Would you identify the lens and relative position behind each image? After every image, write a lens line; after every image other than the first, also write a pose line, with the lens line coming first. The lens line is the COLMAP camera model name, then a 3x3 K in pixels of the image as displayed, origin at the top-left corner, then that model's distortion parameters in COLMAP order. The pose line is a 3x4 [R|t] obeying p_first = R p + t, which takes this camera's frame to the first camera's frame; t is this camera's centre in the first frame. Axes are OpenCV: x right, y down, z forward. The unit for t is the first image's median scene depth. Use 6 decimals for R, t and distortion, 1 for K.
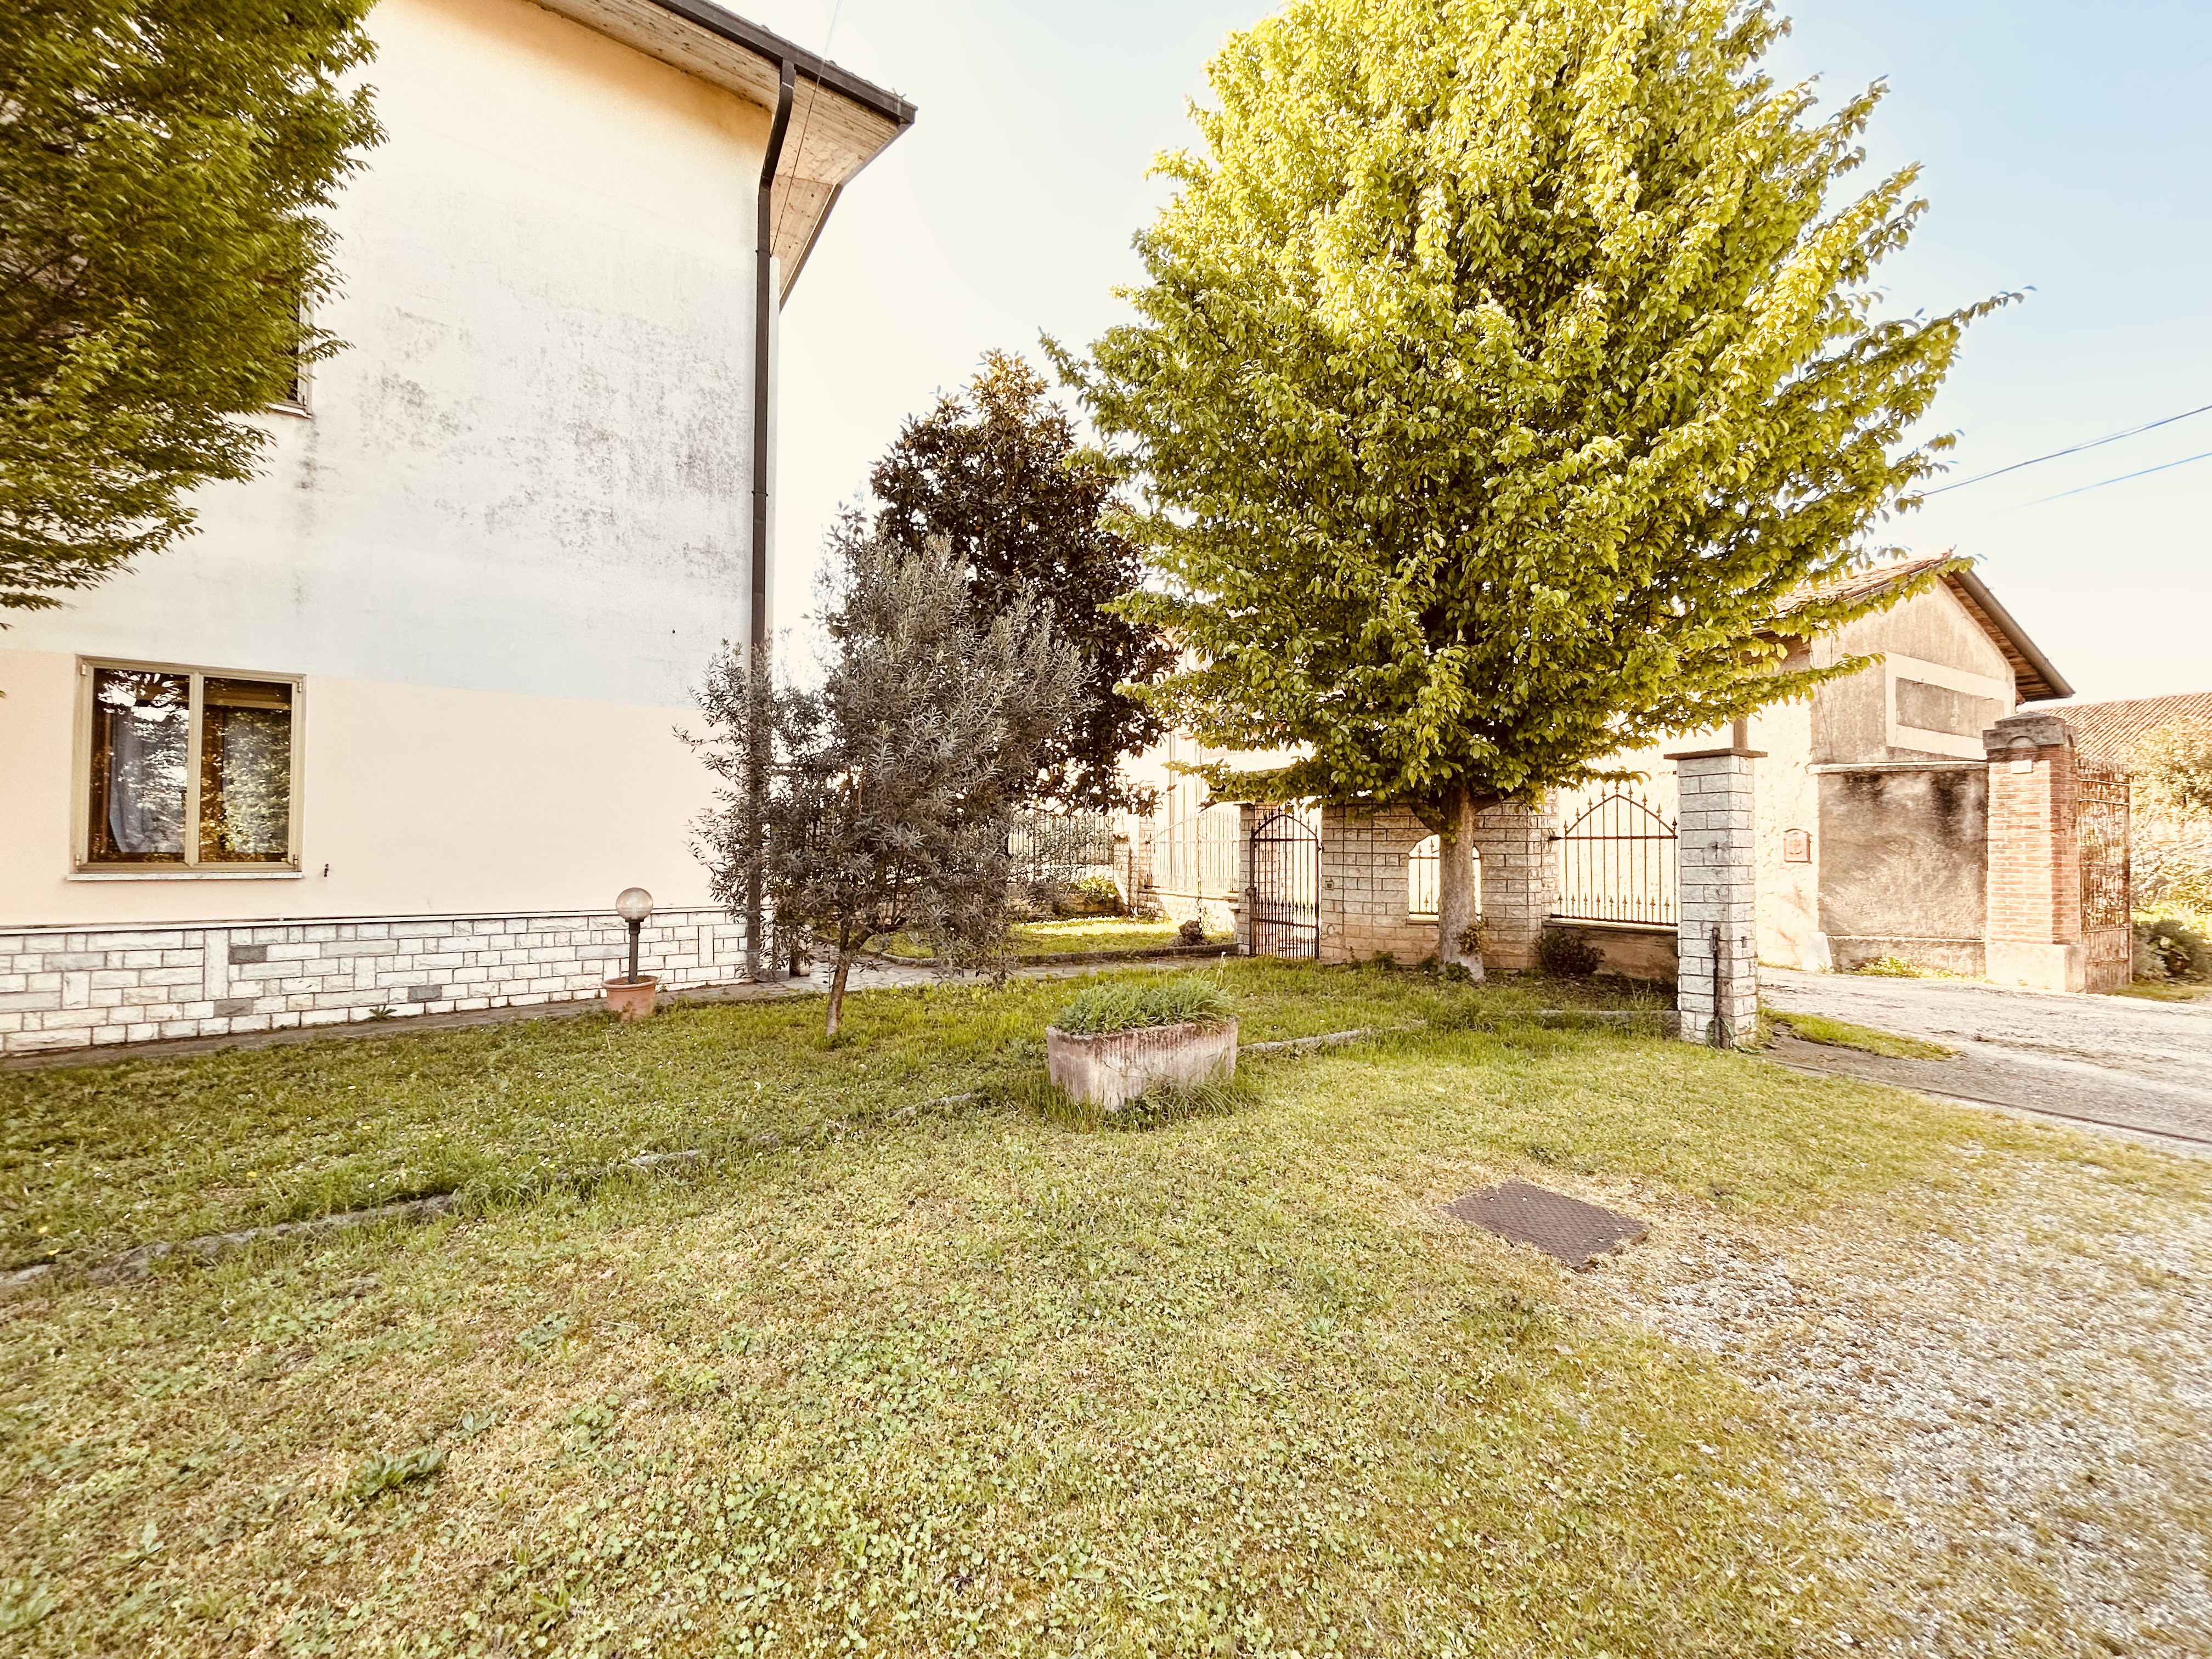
lens RADIAL K [[887.4, 0, 1096.3], [0, 887.4, 829.4], [0, 0, 1]] dist [-0.004081, 0.001750]
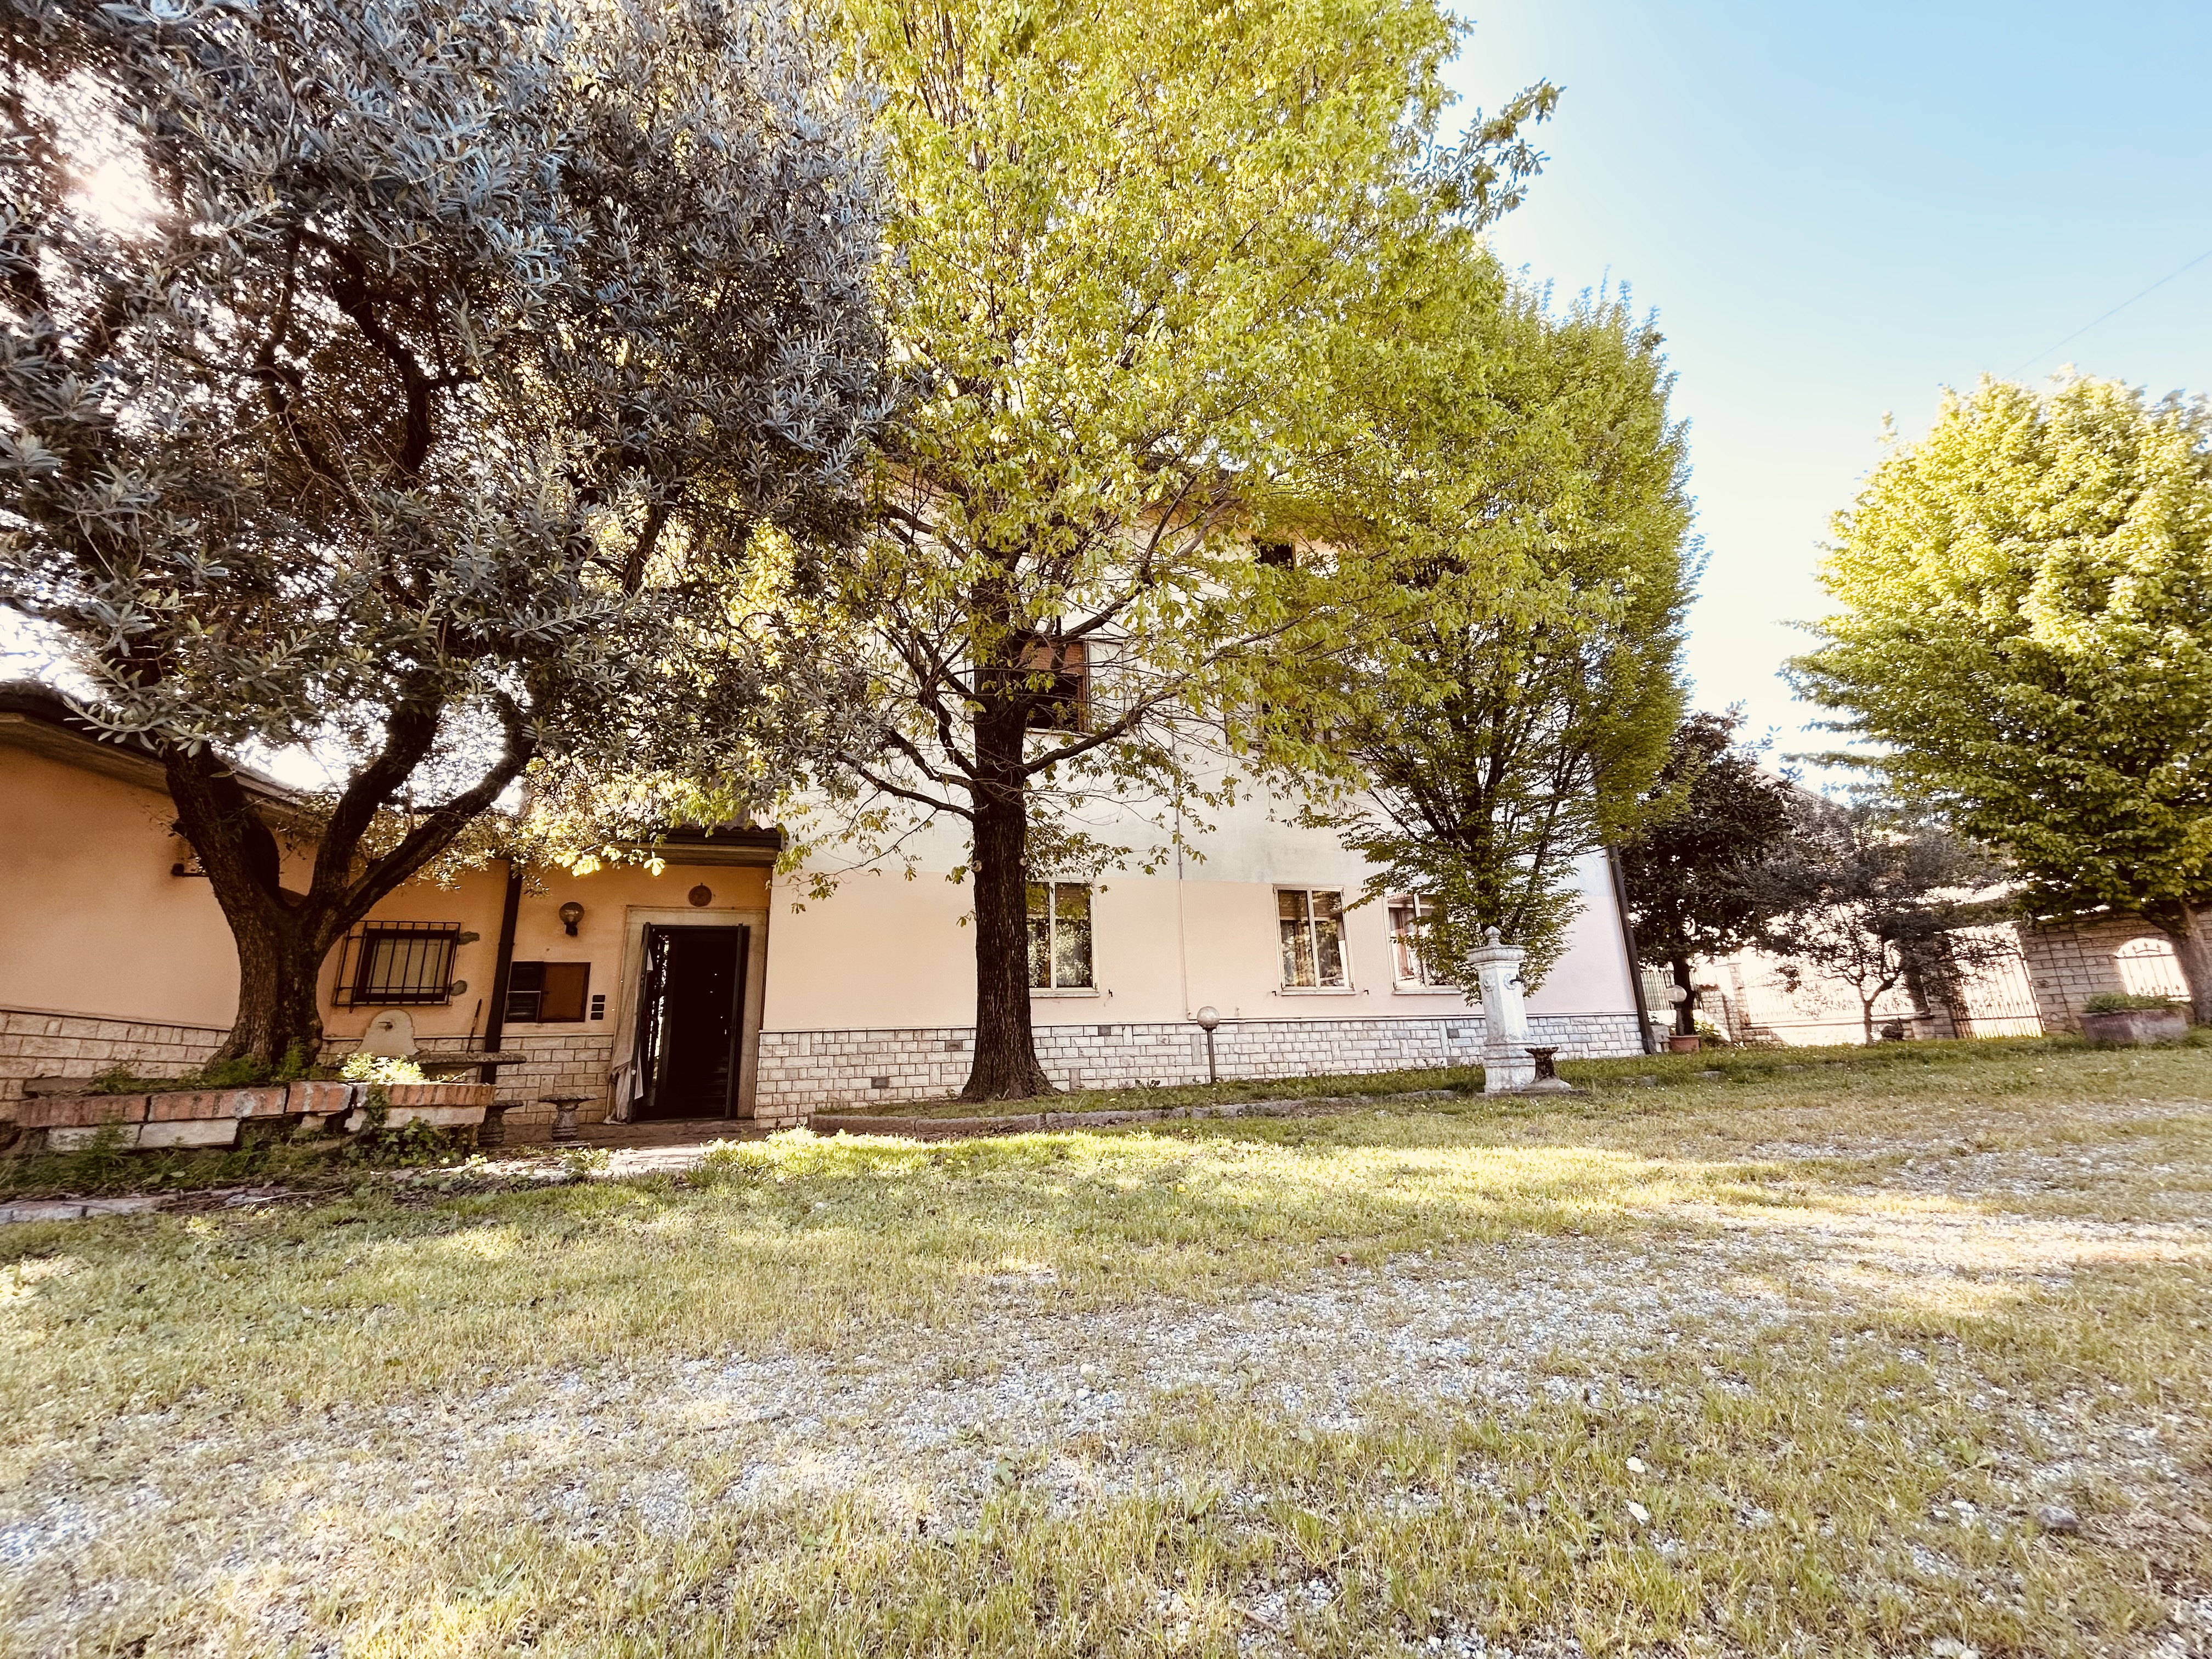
lens RADIAL K [[887.4, 0, 1100.7], [0, 887.4, 839.9], [0, 0, 1]] dist [-0.004081, 0.001750]
pose [[0.960903, -0.105403, -0.256039, -1.131653], [0.045598, 0.972323, -0.229146, 0.136046], [0.273106, 0.208513, 0.939114, -1.102780]]
